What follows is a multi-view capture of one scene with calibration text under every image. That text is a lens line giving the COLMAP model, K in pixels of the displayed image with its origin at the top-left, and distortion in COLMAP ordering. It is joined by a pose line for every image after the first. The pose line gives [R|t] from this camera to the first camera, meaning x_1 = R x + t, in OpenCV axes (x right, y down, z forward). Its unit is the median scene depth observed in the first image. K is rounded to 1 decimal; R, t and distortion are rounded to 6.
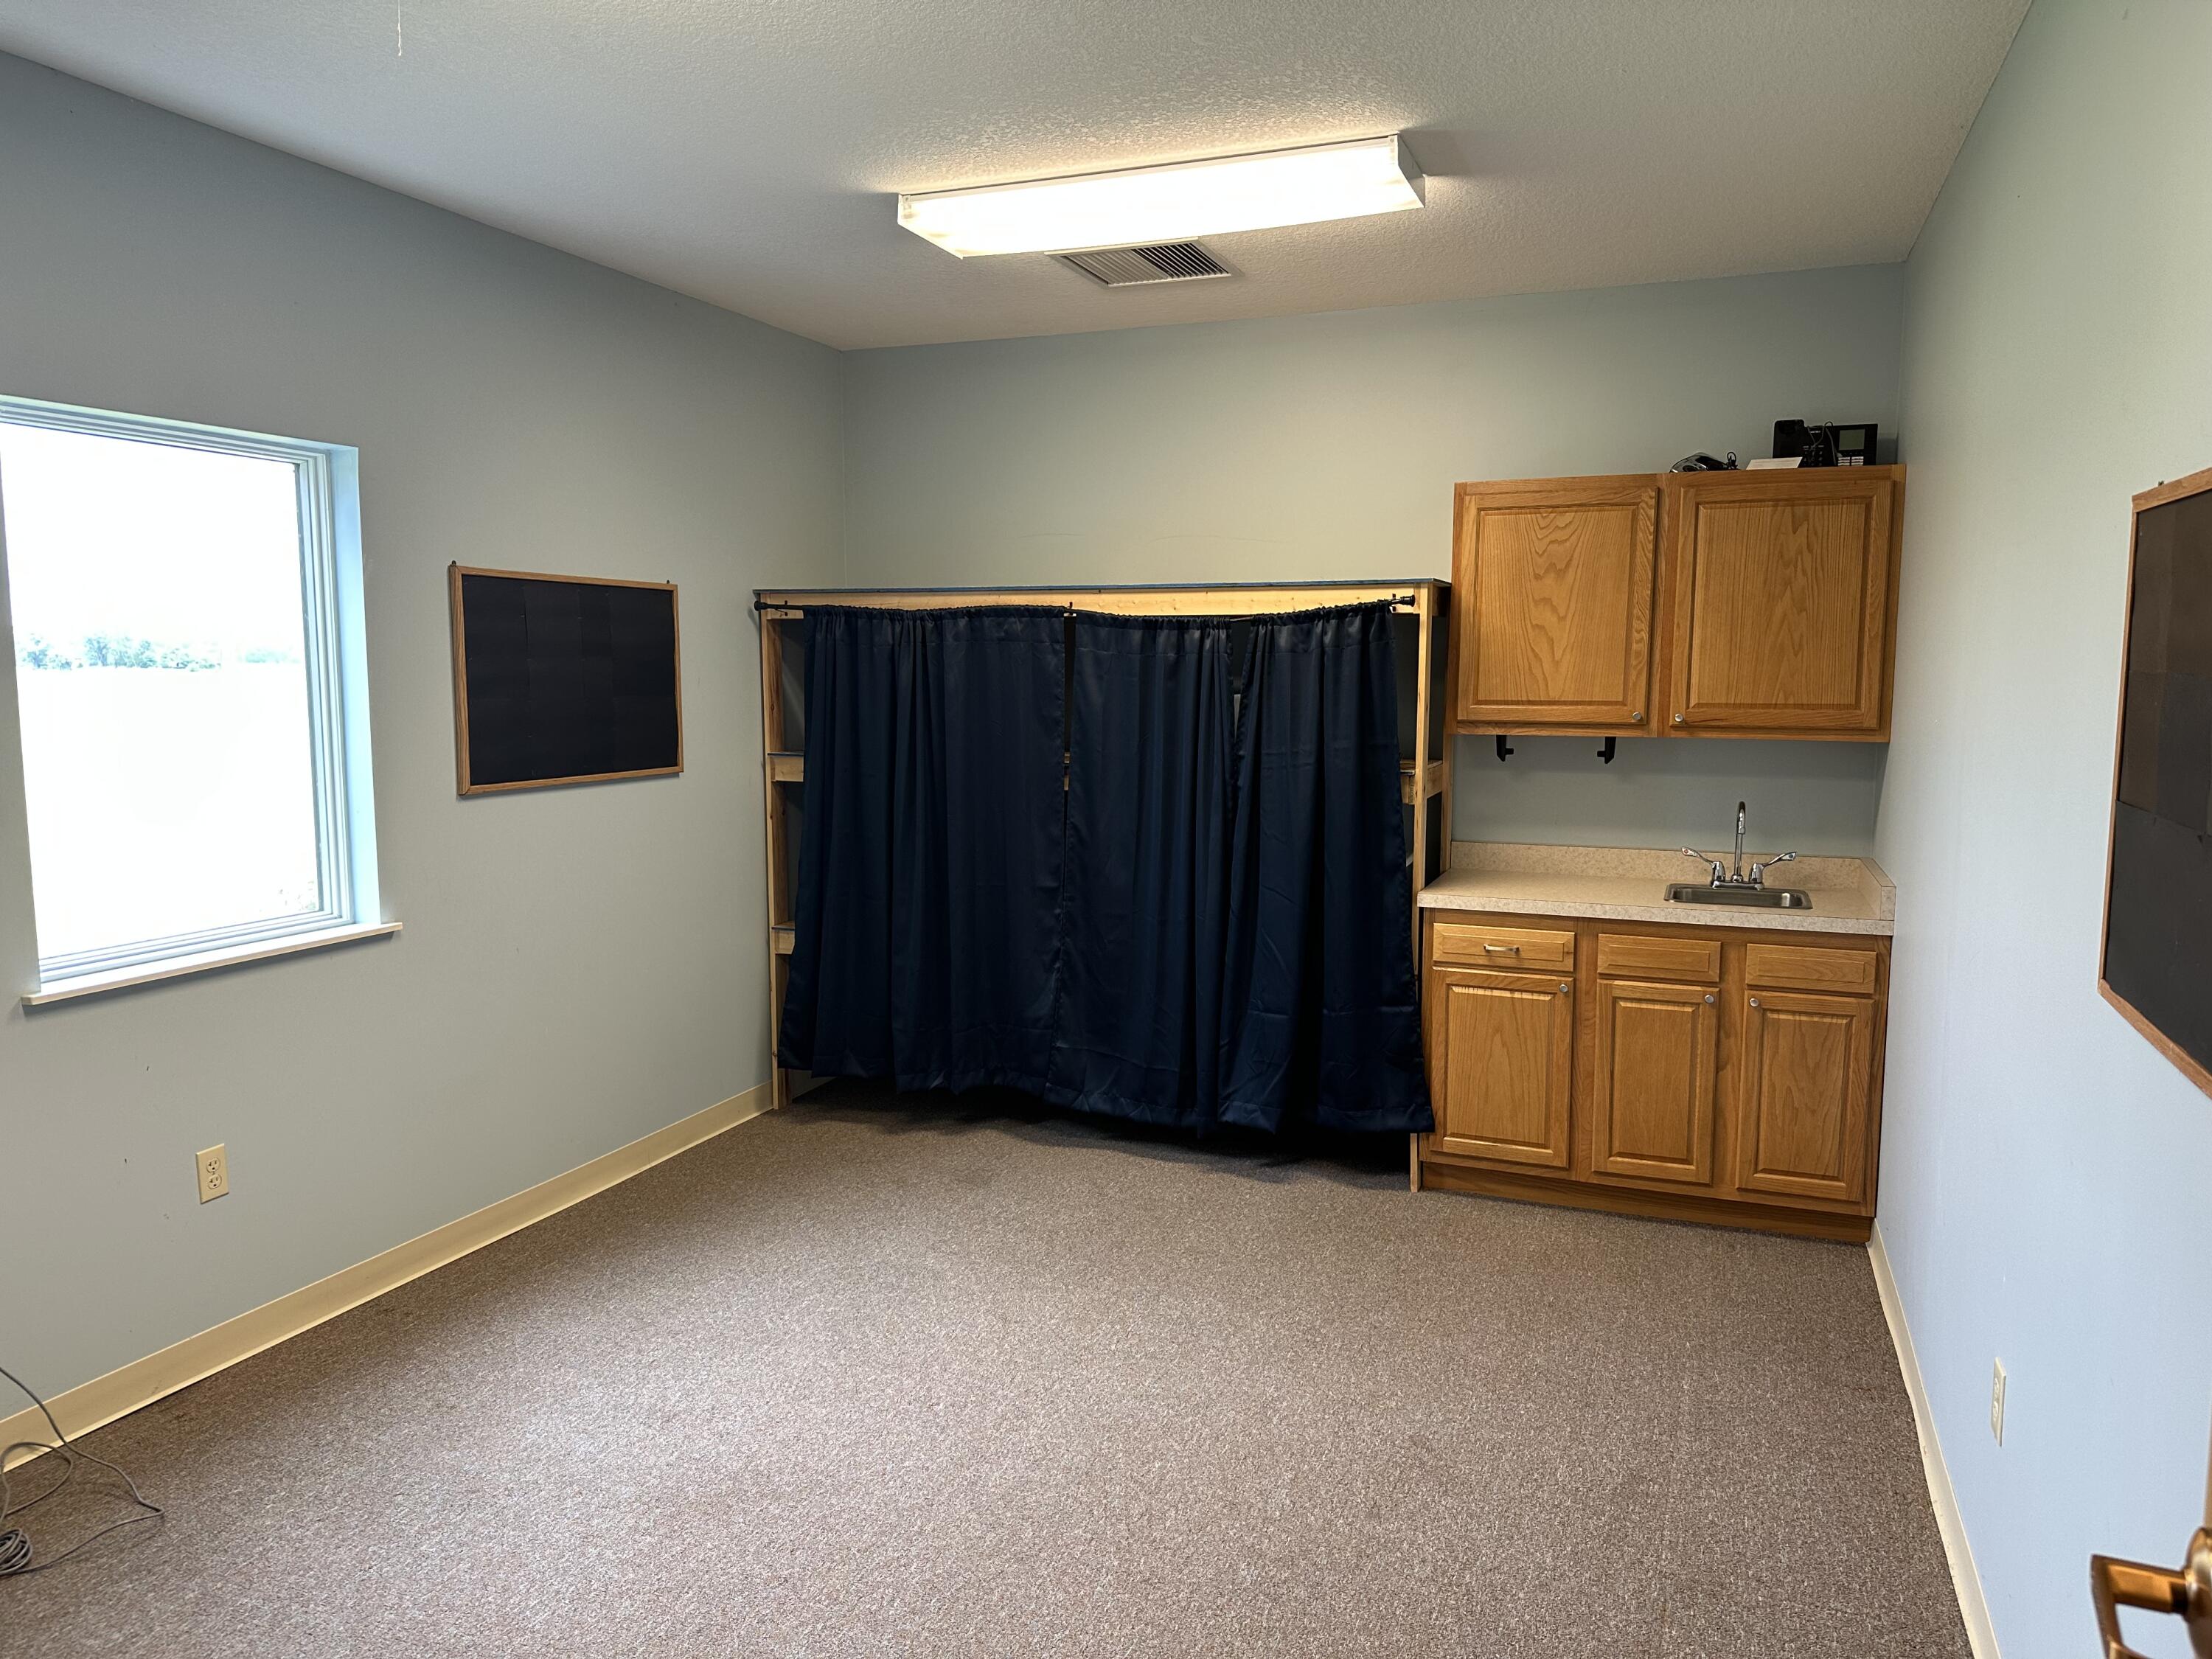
lens RADIAL K [[1547.9, 0, 1106.0], [0, 1547.9, 829.5], [0, 0, 1]] dist [0.020536, -0.004555]
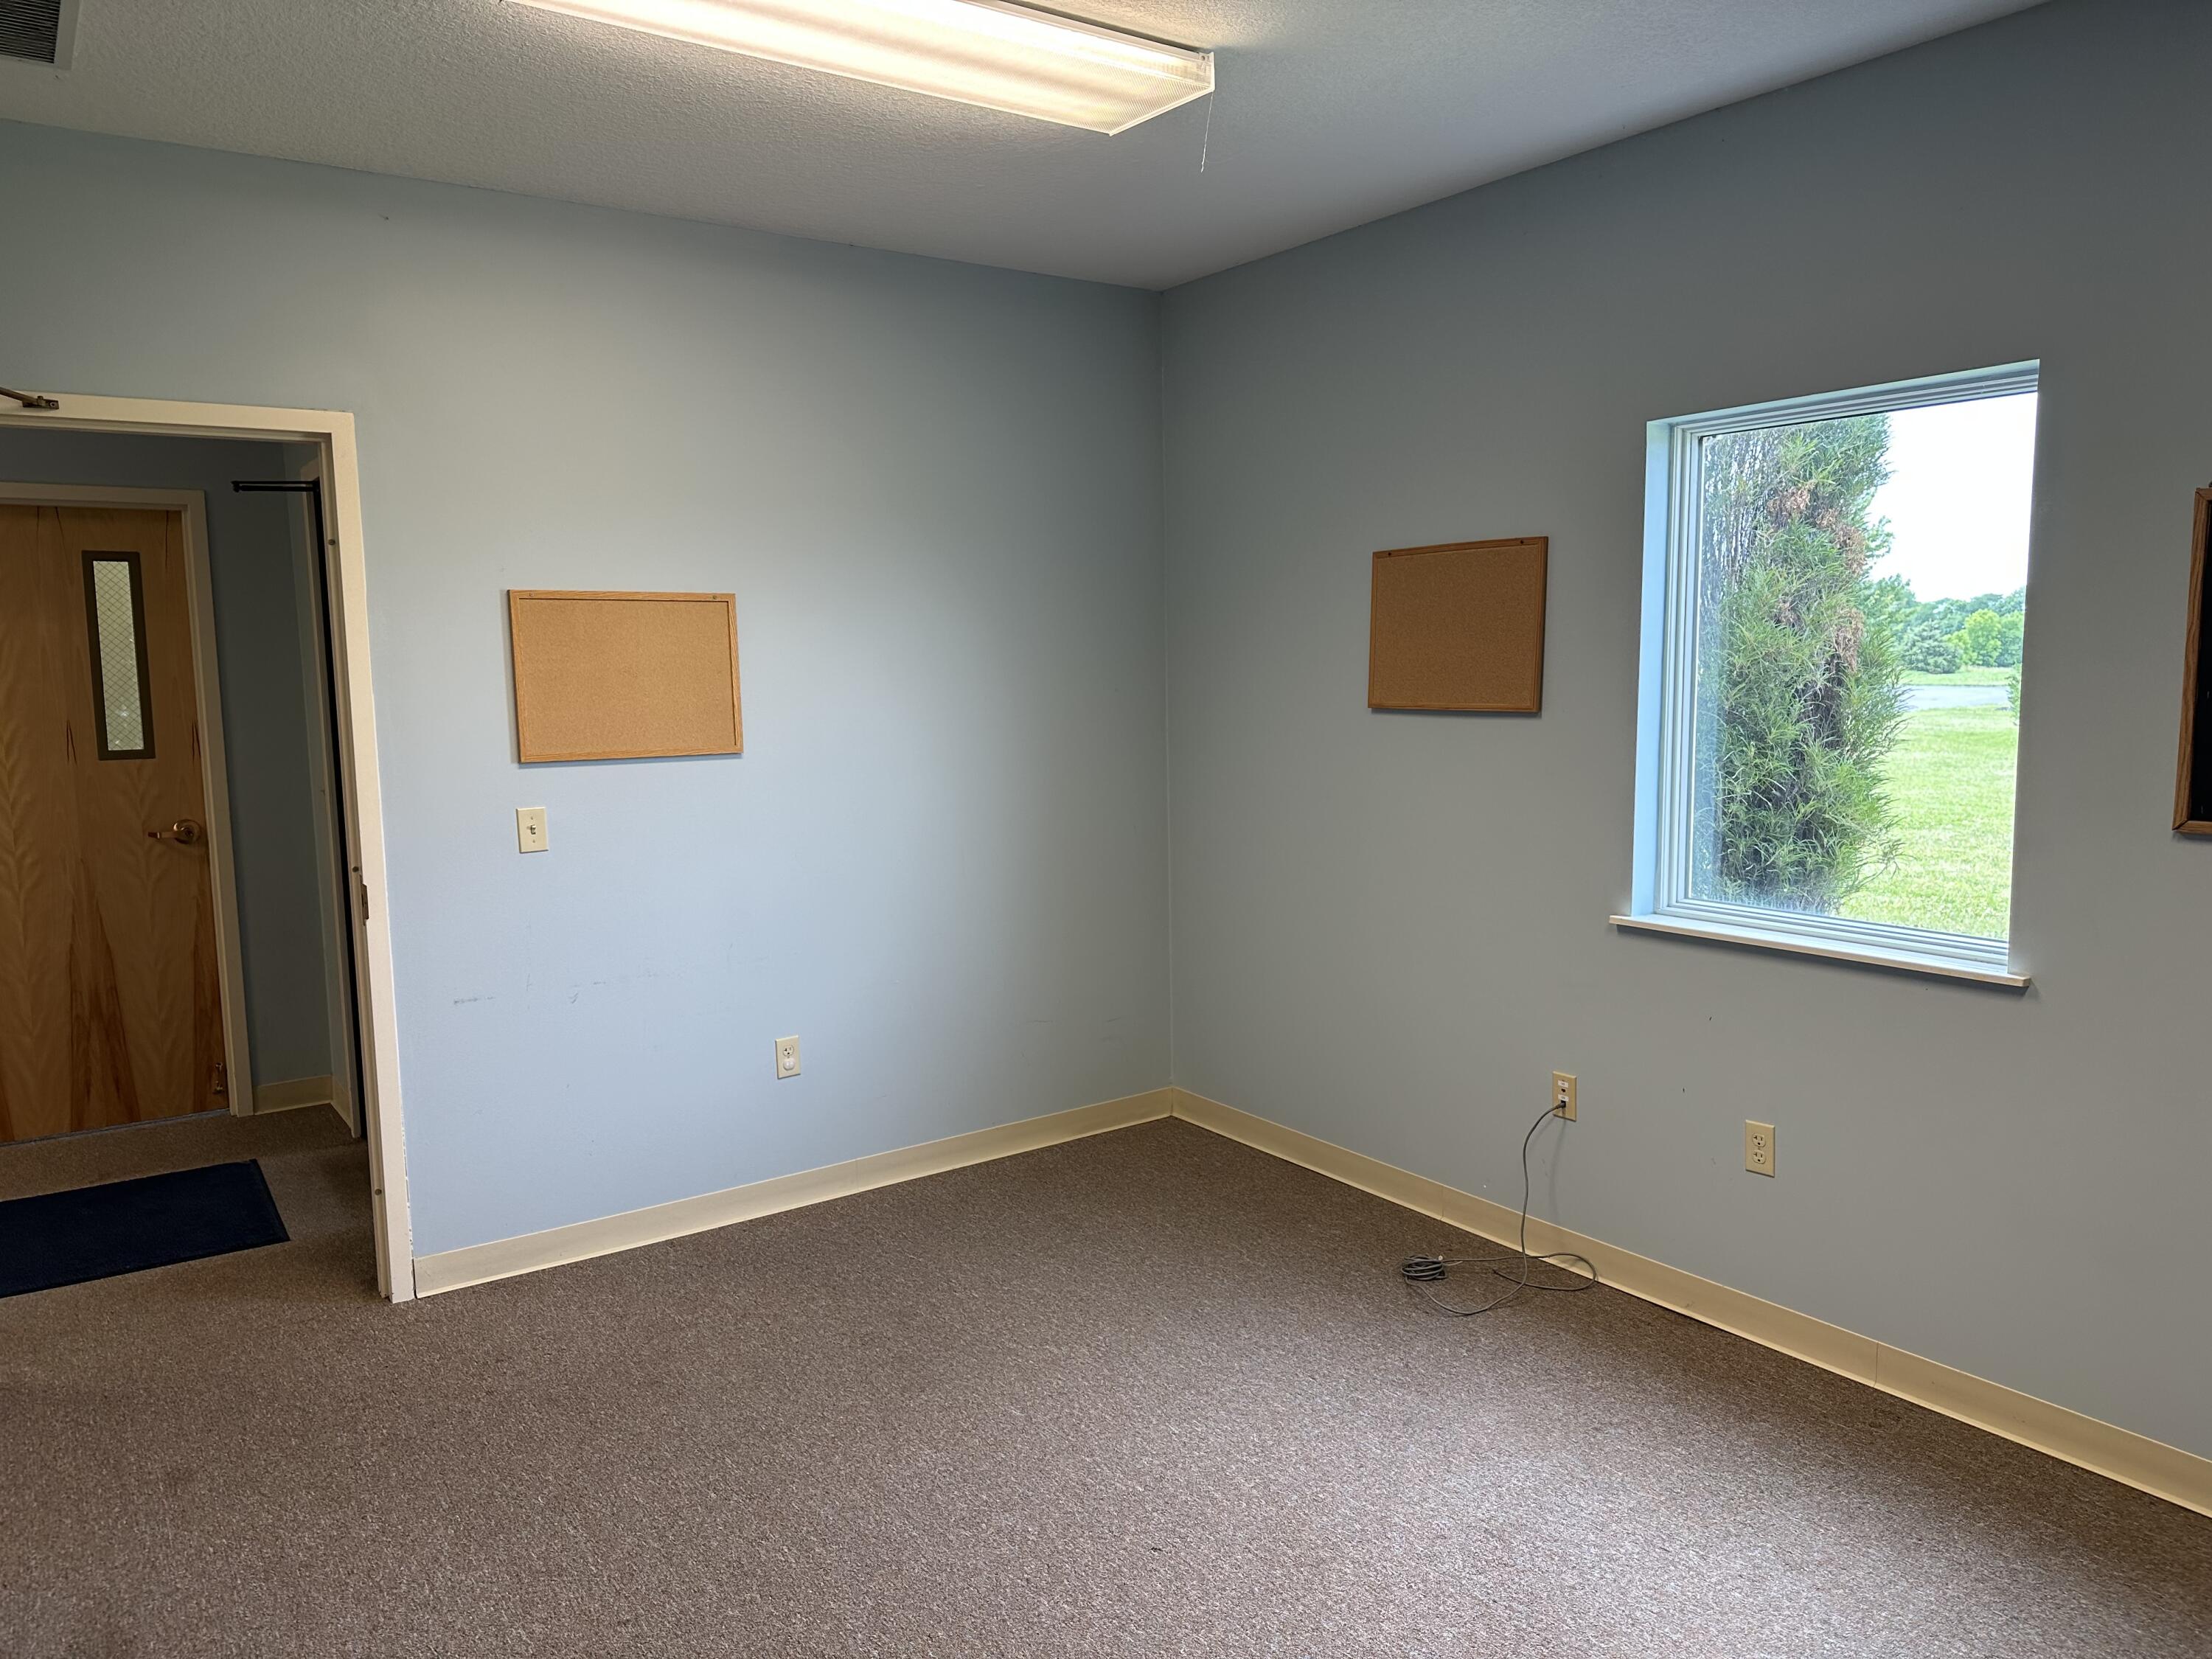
lens RADIAL K [[1547.9, 0, 1106.0], [0, 1547.9, 829.5], [0, 0, 1]] dist [0.020536, -0.004555]
pose [[-0.535038, 0.100192, -0.838866, 0.493821], [-0.080483, 0.982382, 0.168667, -0.122208], [0.840986, 0.157758, -0.517548, 1.171317]]
